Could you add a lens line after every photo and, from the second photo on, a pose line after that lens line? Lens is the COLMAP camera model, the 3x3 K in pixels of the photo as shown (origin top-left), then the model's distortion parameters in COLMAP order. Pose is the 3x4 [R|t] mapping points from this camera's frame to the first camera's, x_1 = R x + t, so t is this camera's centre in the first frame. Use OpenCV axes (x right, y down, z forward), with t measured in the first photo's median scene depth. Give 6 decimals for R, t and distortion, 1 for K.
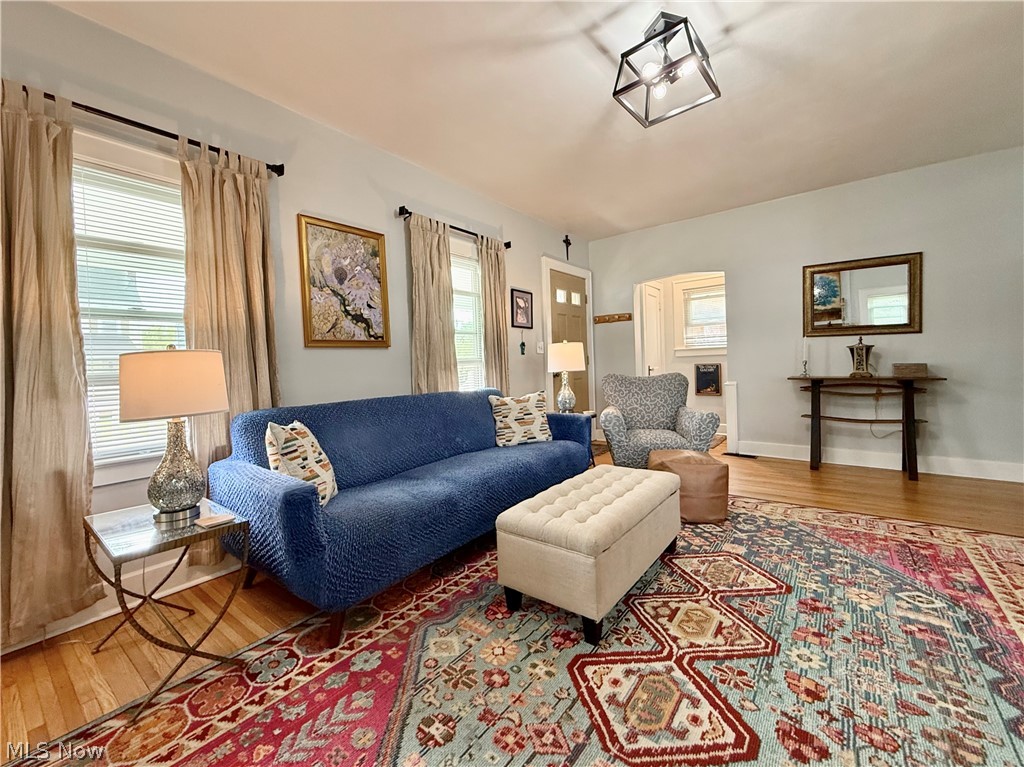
lens RADIAL K [[407.1, 0, 520.5], [0, 407.1, 368.9], [0, 0, 1]] dist [-0.002330, 0.000360]
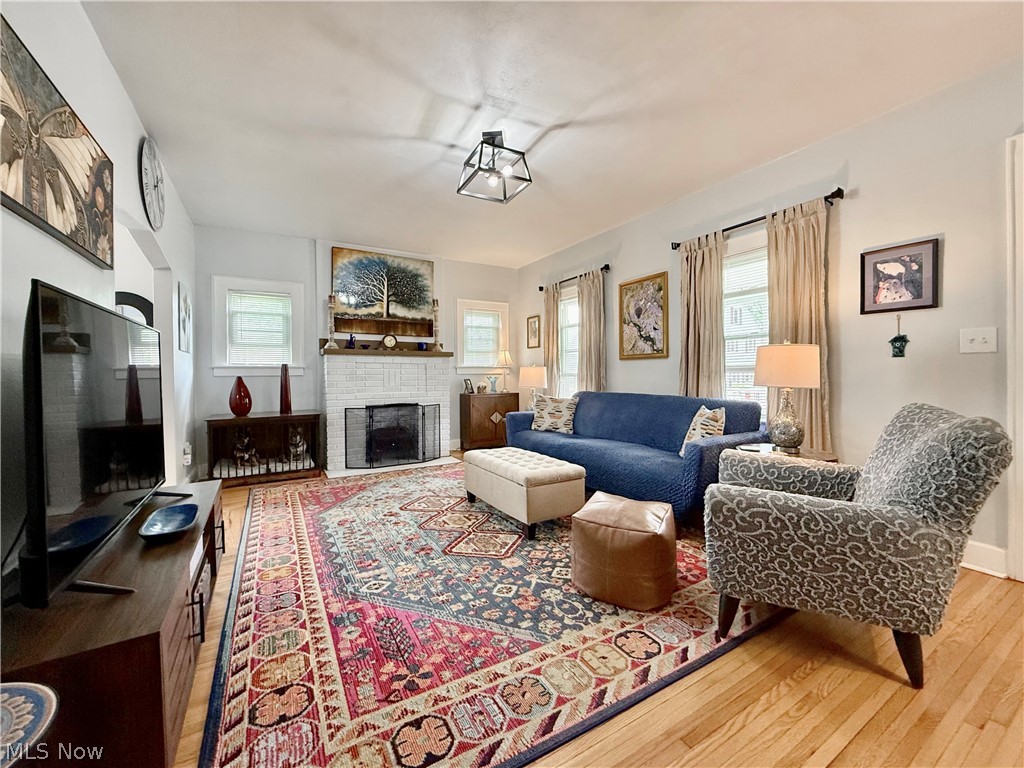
lens RADIAL K [[407.1, 0, 511.5], [0, 407.1, 380.4], [0, 0, 1]] dist [-0.002330, 0.000360]
pose [[-0.356074, 0.053074, -0.932949, 1.529679], [0.008534, 0.998529, 0.053548, -0.076817], [0.934419, 0.011105, -0.356003, 1.423961]]
